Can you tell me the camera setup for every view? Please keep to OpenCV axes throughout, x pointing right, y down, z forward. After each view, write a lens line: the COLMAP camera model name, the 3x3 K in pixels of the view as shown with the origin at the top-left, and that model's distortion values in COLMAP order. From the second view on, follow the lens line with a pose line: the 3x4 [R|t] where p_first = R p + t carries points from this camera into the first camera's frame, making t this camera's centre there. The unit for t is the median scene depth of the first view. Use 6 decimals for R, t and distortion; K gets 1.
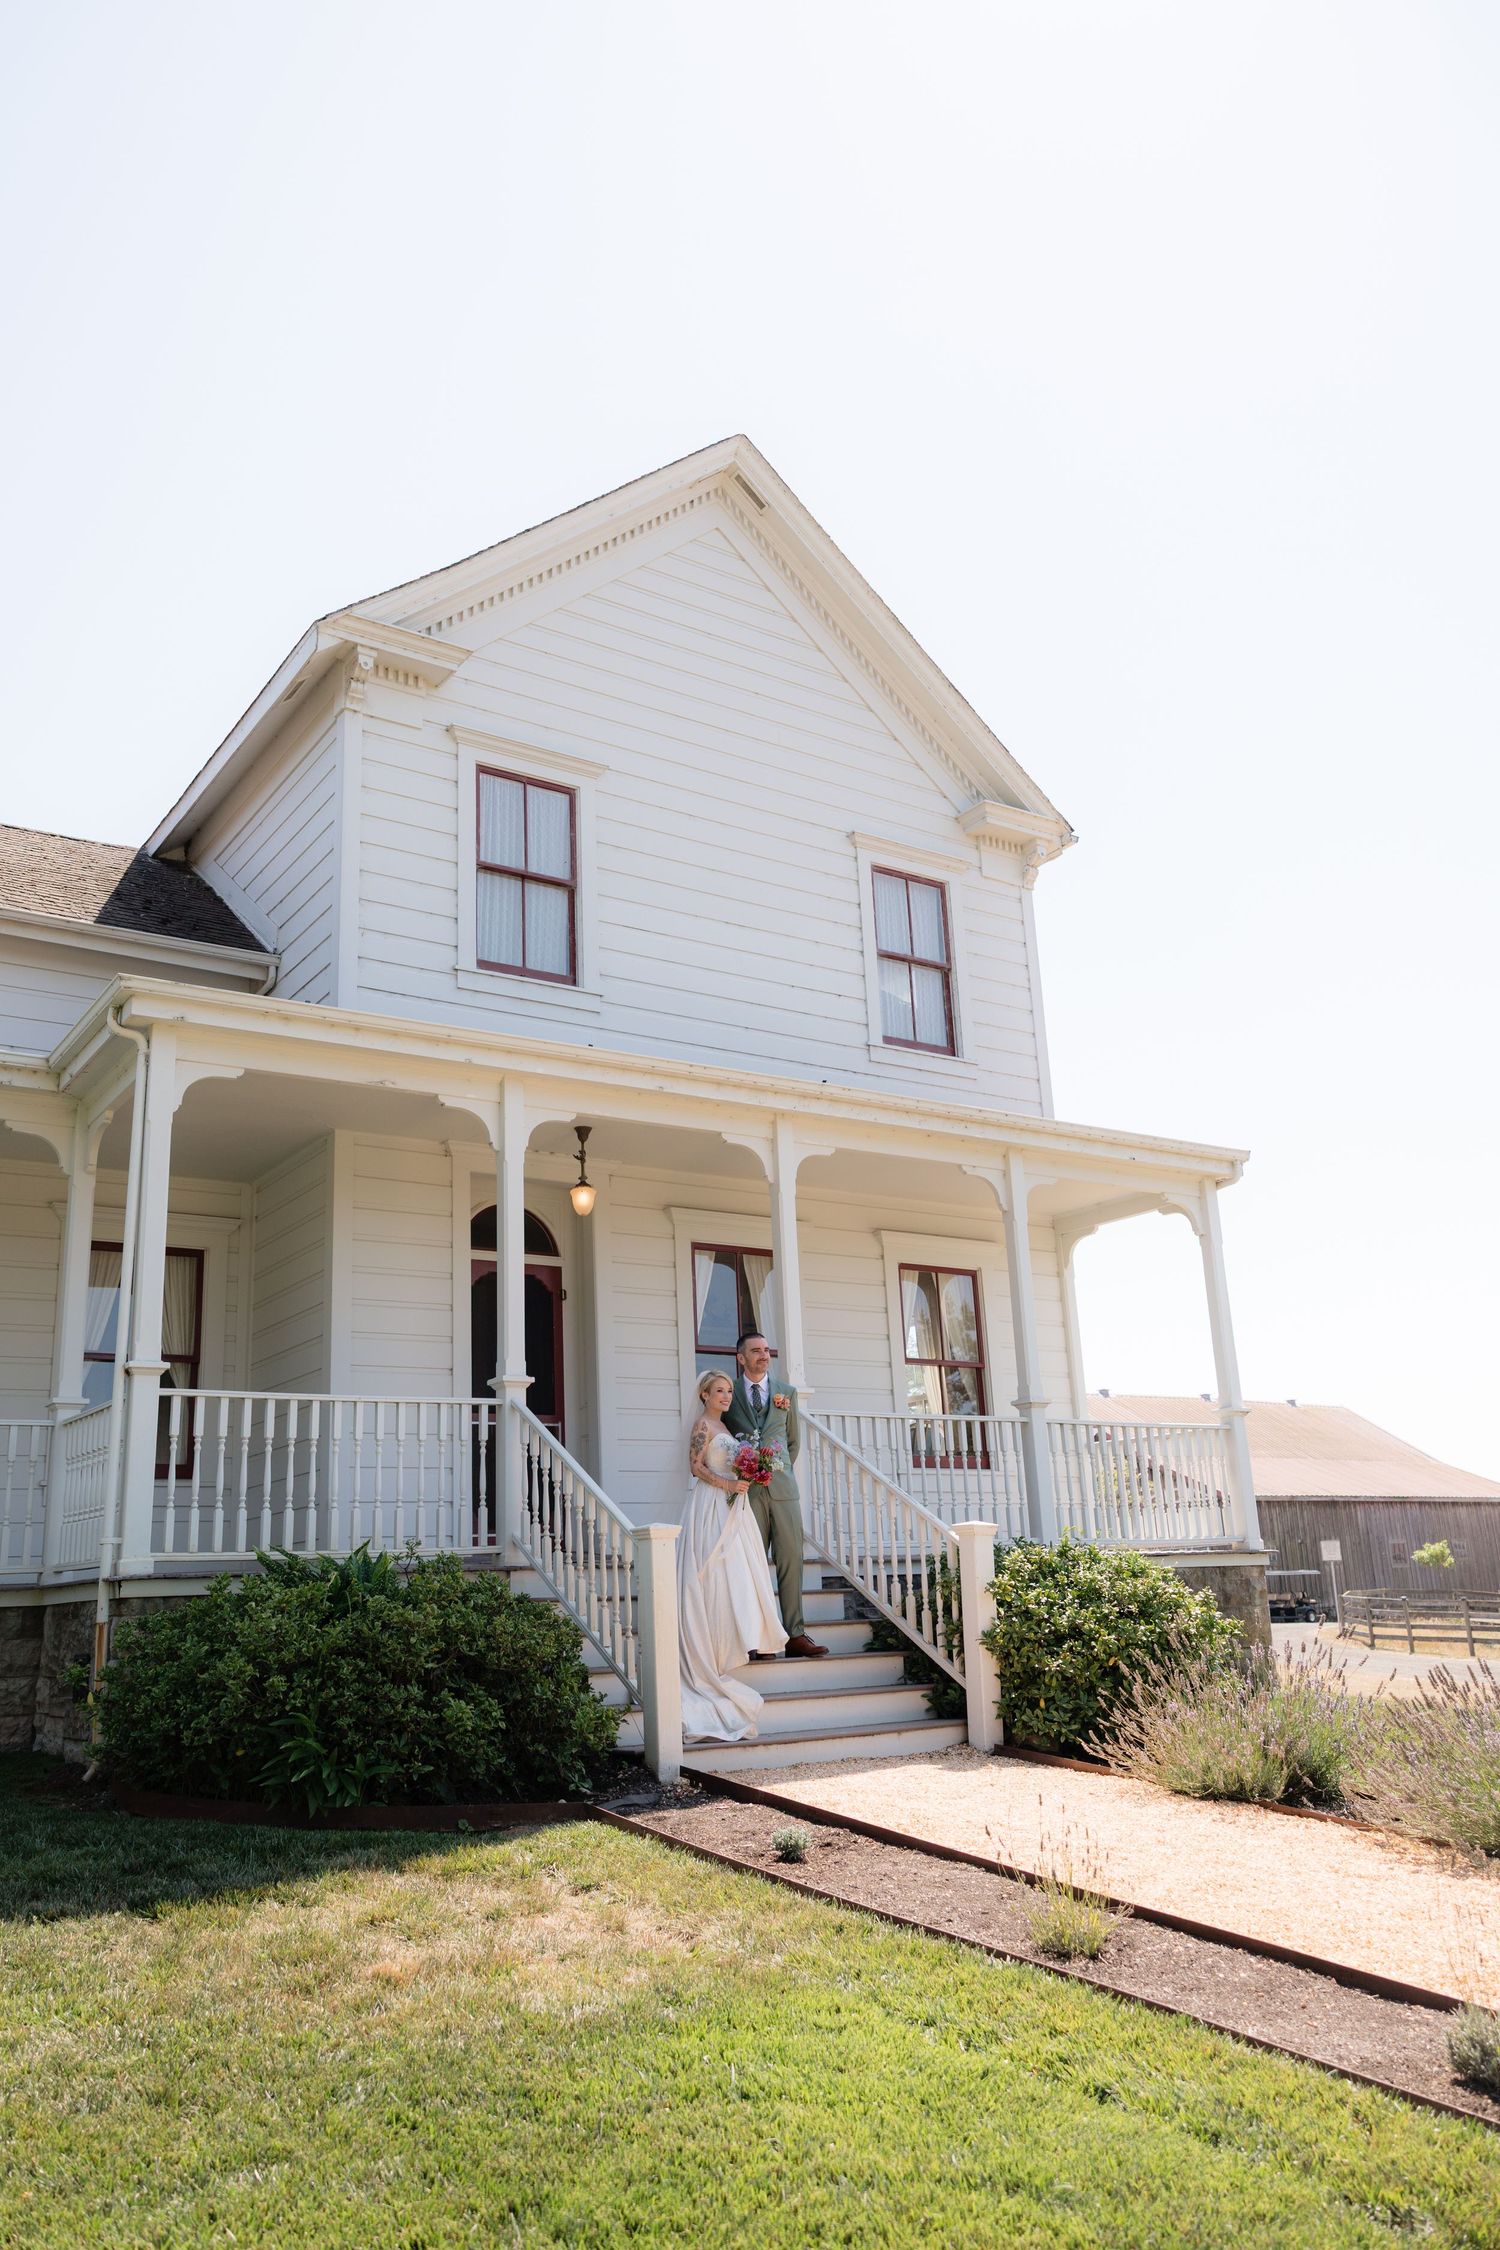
lens RADIAL K [[1746.3, 0, 750.7], [0, 1746.3, 1118.5], [0, 0, 1]] dist [0.006989, 0.001867]
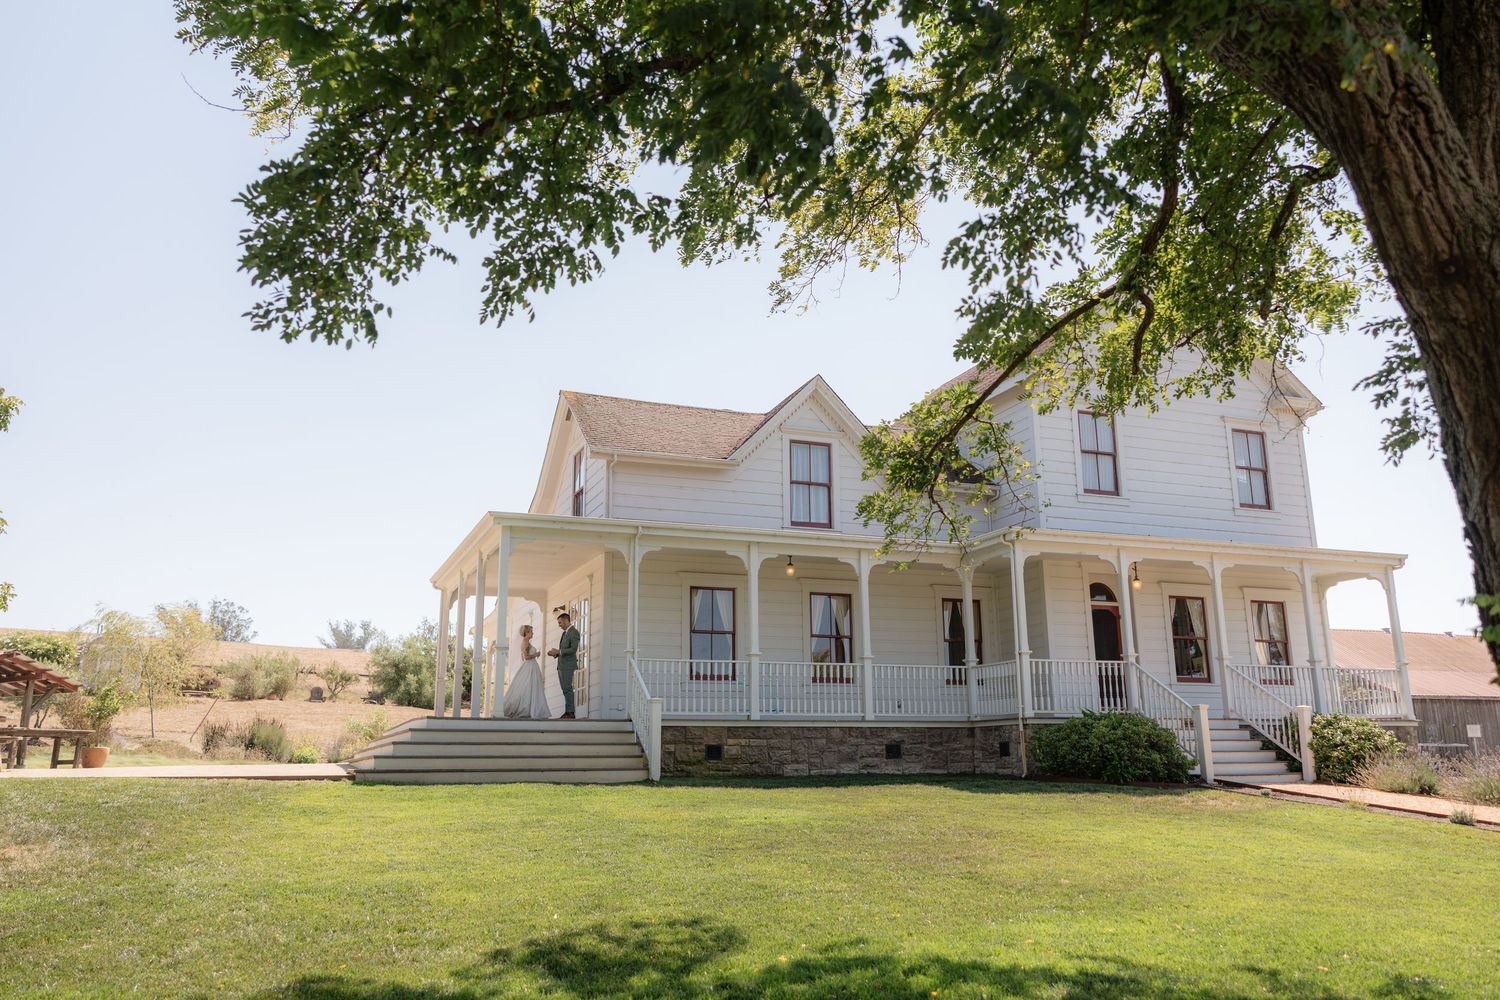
lens RADIAL K [[1233.6, 0, 750.9], [0, 1233.6, 479.1], [0, 0, 1]] dist [0.004955, 0.005373]
pose [[0.975945, -0.021943, -0.216909, -0.254988], [0.031989, 0.998566, 0.042915, -0.213102], [0.215656, -0.048821, 0.975248, -0.958077]]
